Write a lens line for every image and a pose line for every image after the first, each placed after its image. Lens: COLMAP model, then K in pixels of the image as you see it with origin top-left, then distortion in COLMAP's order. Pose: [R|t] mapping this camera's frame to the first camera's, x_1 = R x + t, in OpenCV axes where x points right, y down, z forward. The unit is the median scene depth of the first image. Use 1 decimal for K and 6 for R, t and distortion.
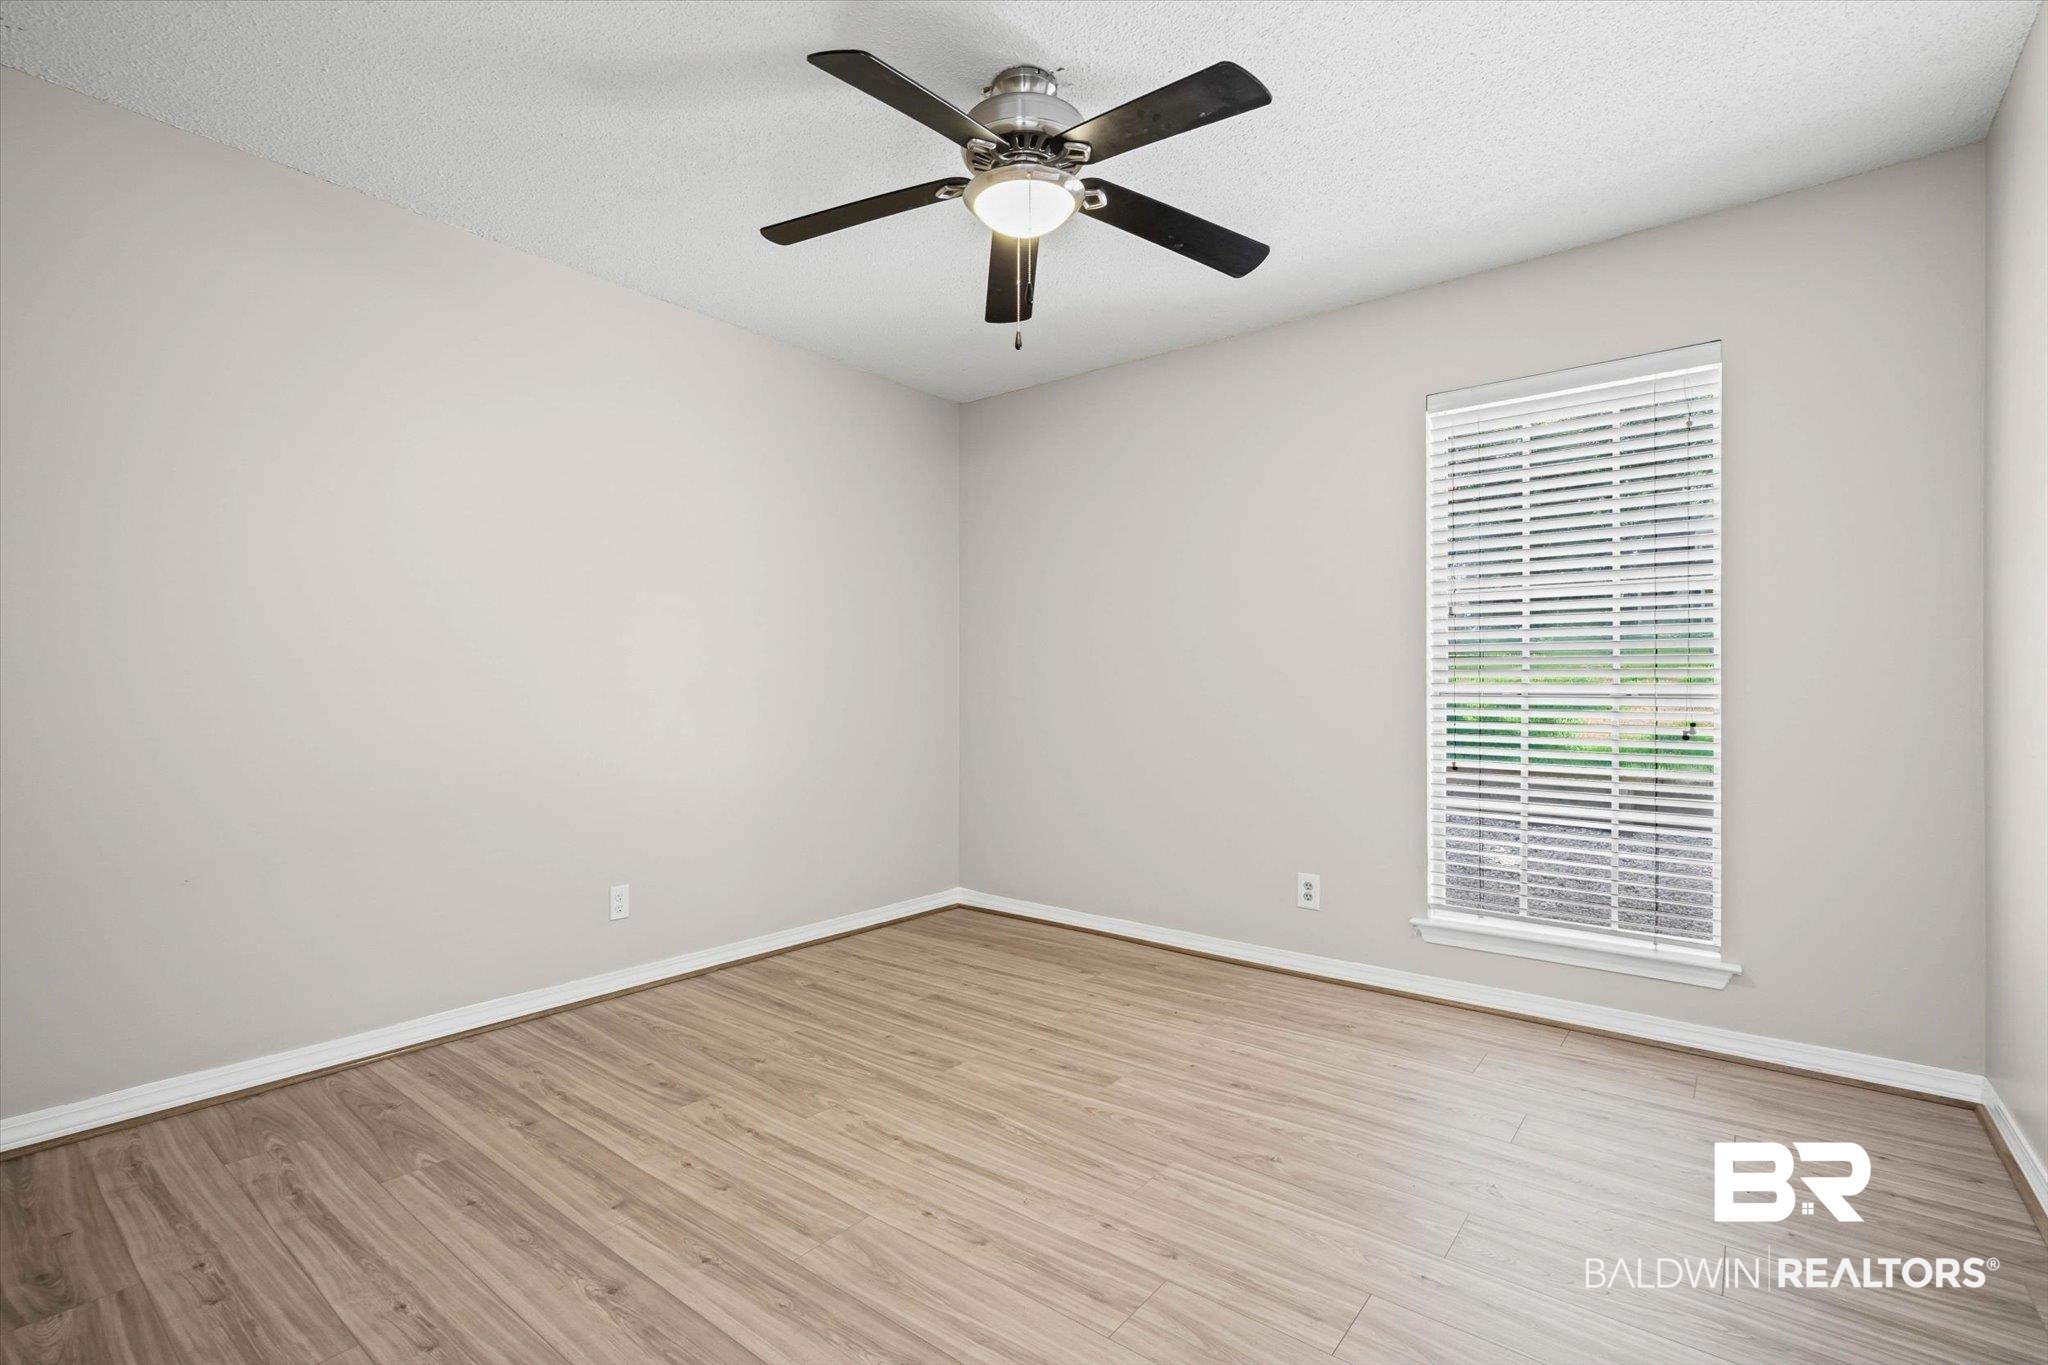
lens RADIAL K [[922.9, 0, 1015.7], [0, 922.9, 699.1], [0, 0, 1]] dist [-0.001641, -0.000162]
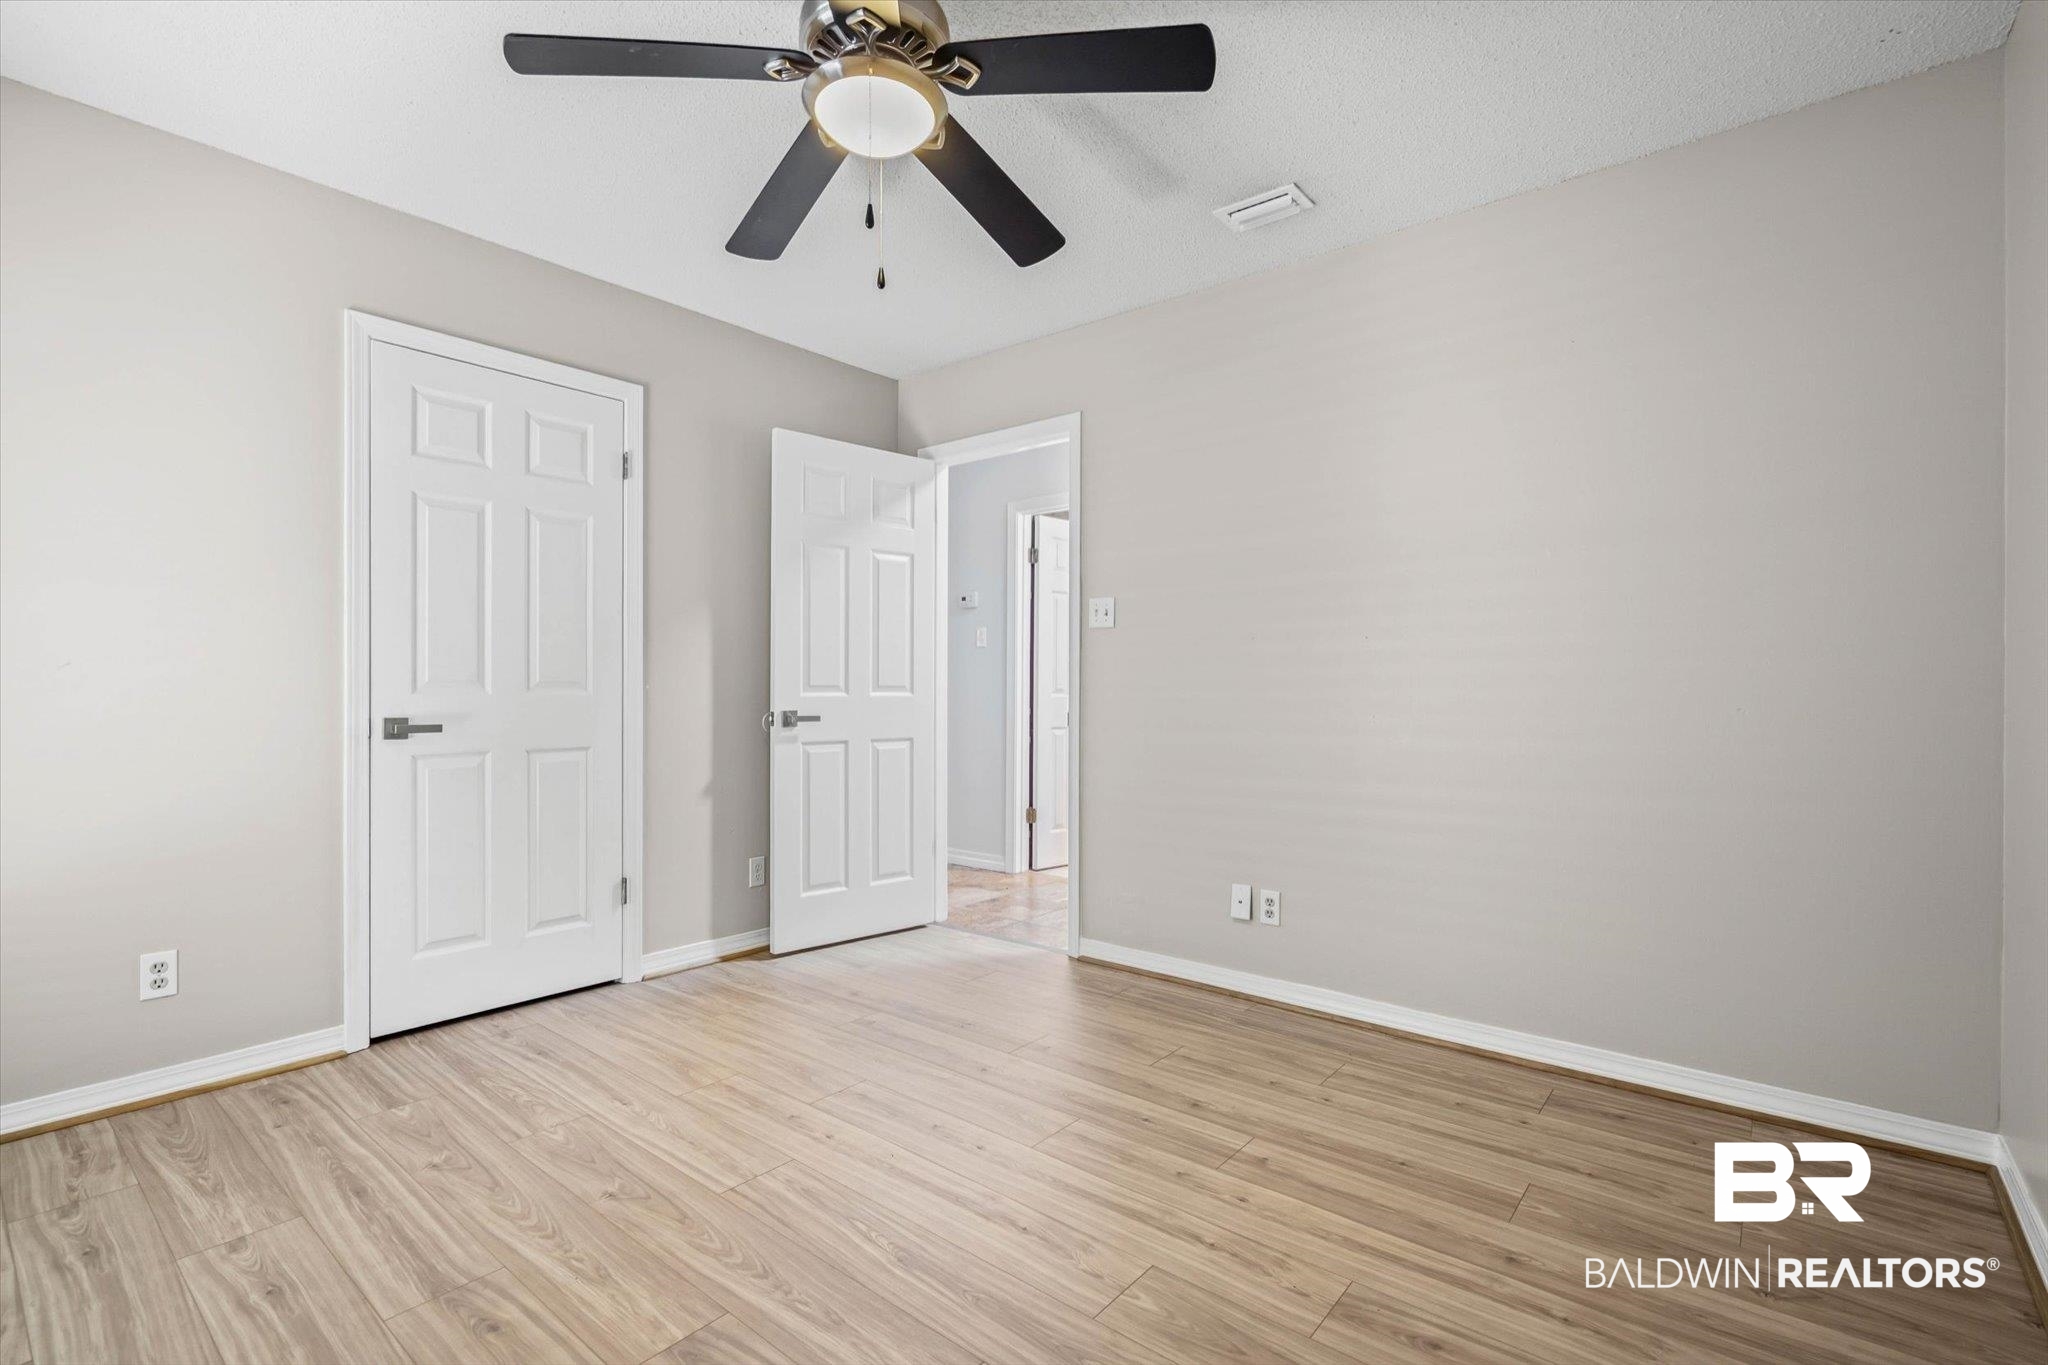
lens RADIAL K [[942.3, 0, 1023.3], [0, 942.3, 669.0], [0, 0, 1]] dist [-0.000200, 0.000075]
pose [[-0.999873, -0.002853, 0.015648, -0.147302], [-0.002972, 0.999967, -0.007611, -0.020680], [-0.015626, -0.007657, -0.999849, 1.937977]]
